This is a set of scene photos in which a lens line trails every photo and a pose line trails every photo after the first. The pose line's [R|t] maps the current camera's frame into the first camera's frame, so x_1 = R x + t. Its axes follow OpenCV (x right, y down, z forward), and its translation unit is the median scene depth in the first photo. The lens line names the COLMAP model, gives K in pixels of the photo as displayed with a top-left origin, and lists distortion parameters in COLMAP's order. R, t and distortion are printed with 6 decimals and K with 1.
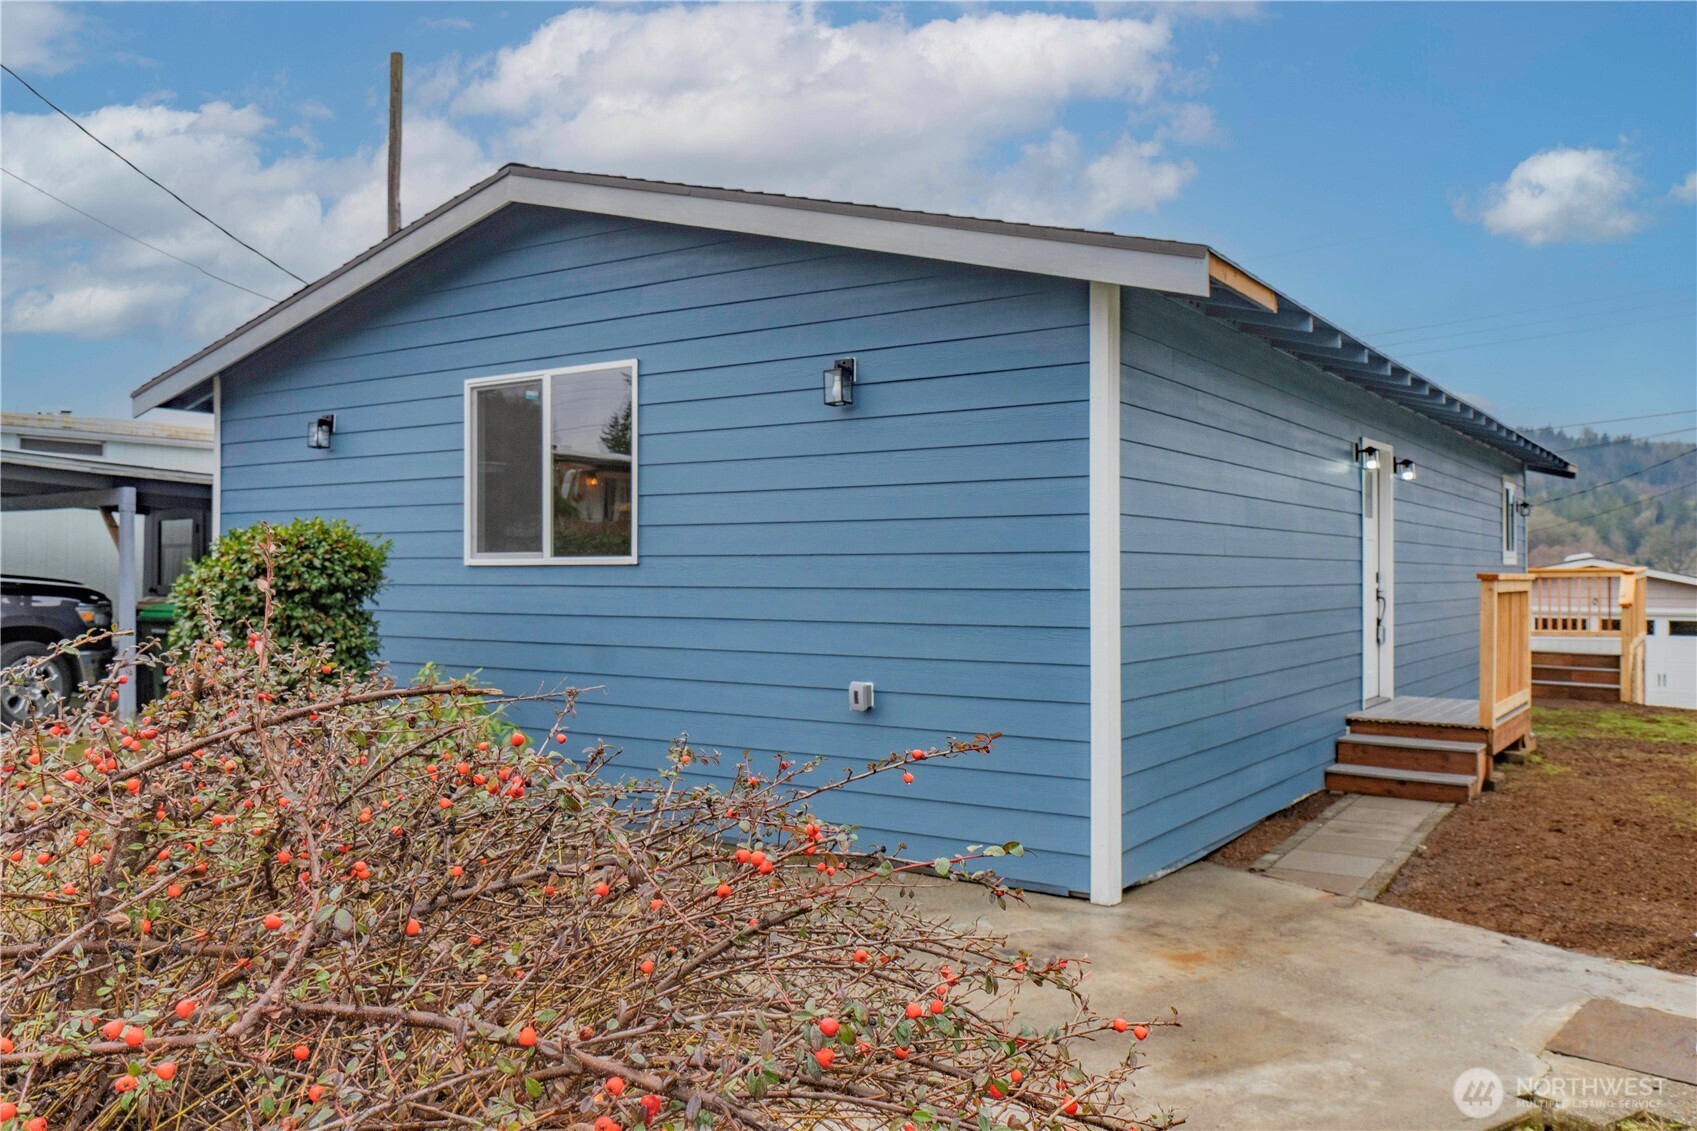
lens RADIAL K [[1327.8, 0, 851.9], [0, 1327.8, 565.5], [0, 0, 1]] dist [-0.013604, -0.002530]
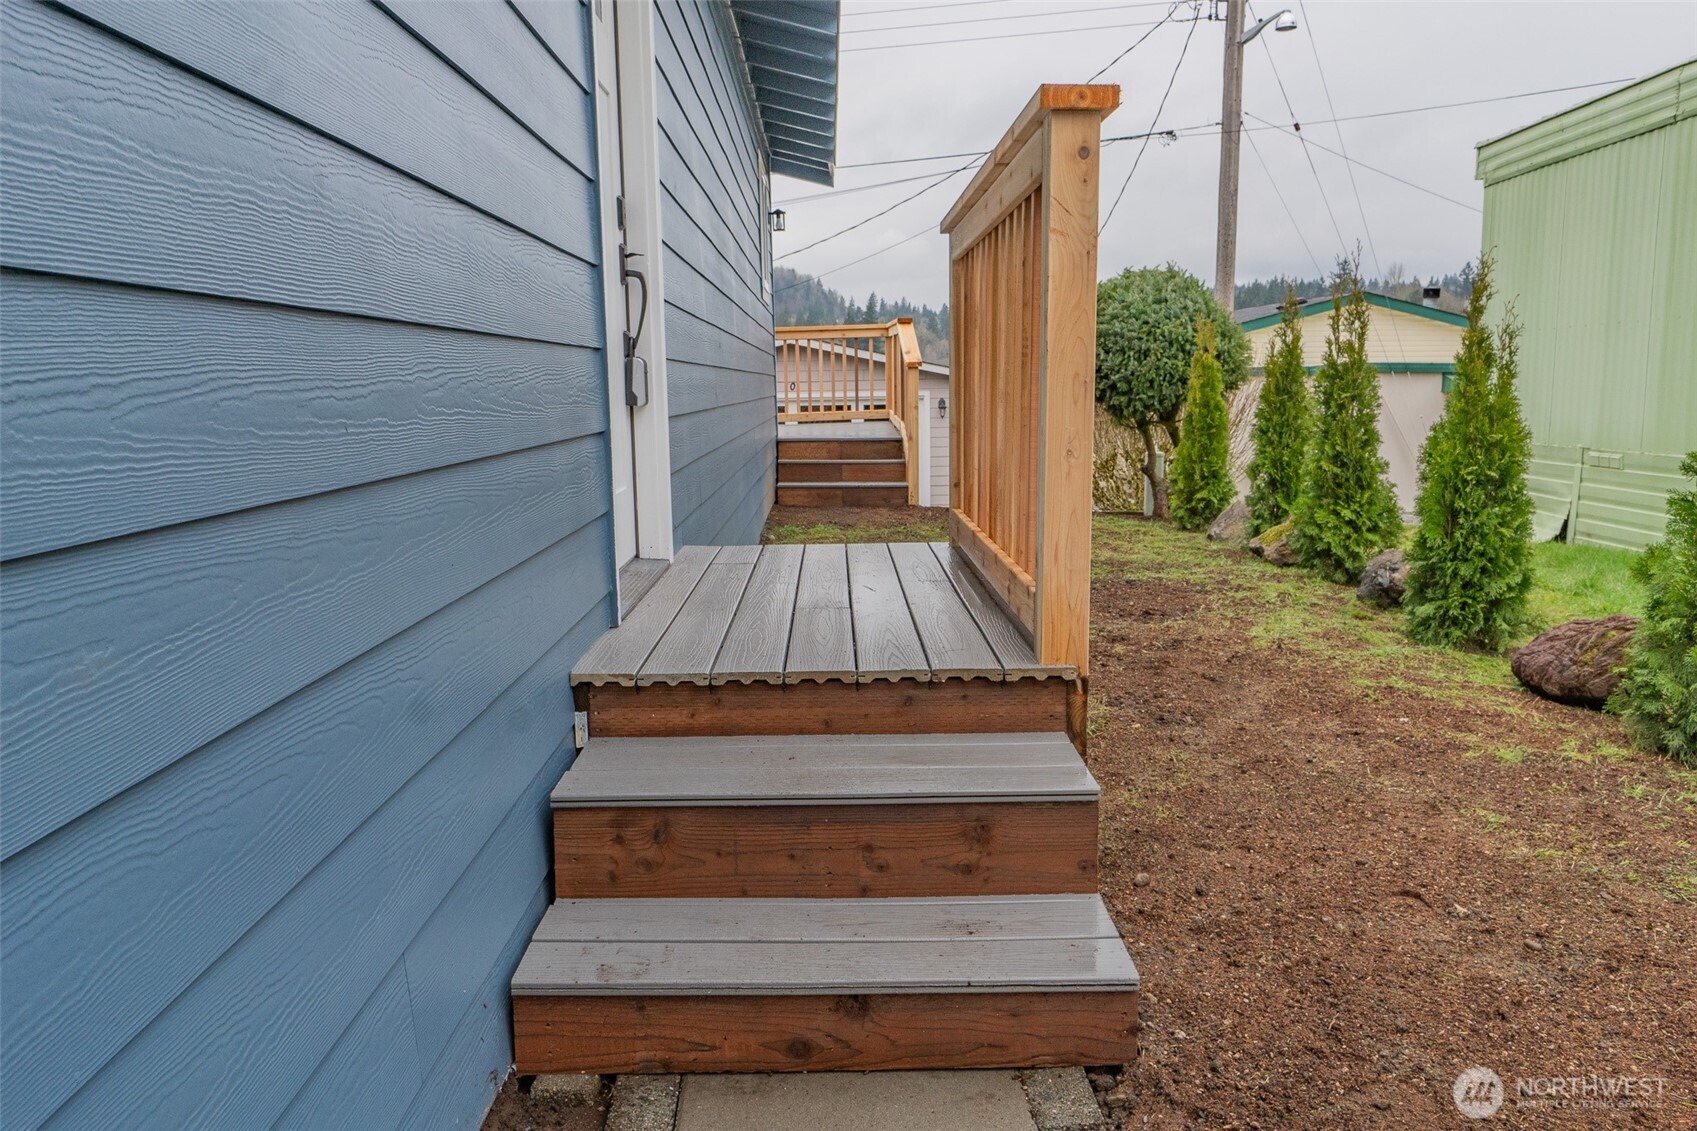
lens RADIAL K [[1327.8, 0, 849.8], [0, 1327.8, 568.0], [0, 0, 1]] dist [-0.013604, -0.002530]
pose [[0.823191, -0.093112, 0.560078, 0.263630], [0.012674, 0.989229, 0.145829, 0.054707], [-0.567623, -0.112946, 0.815504, 0.729574]]
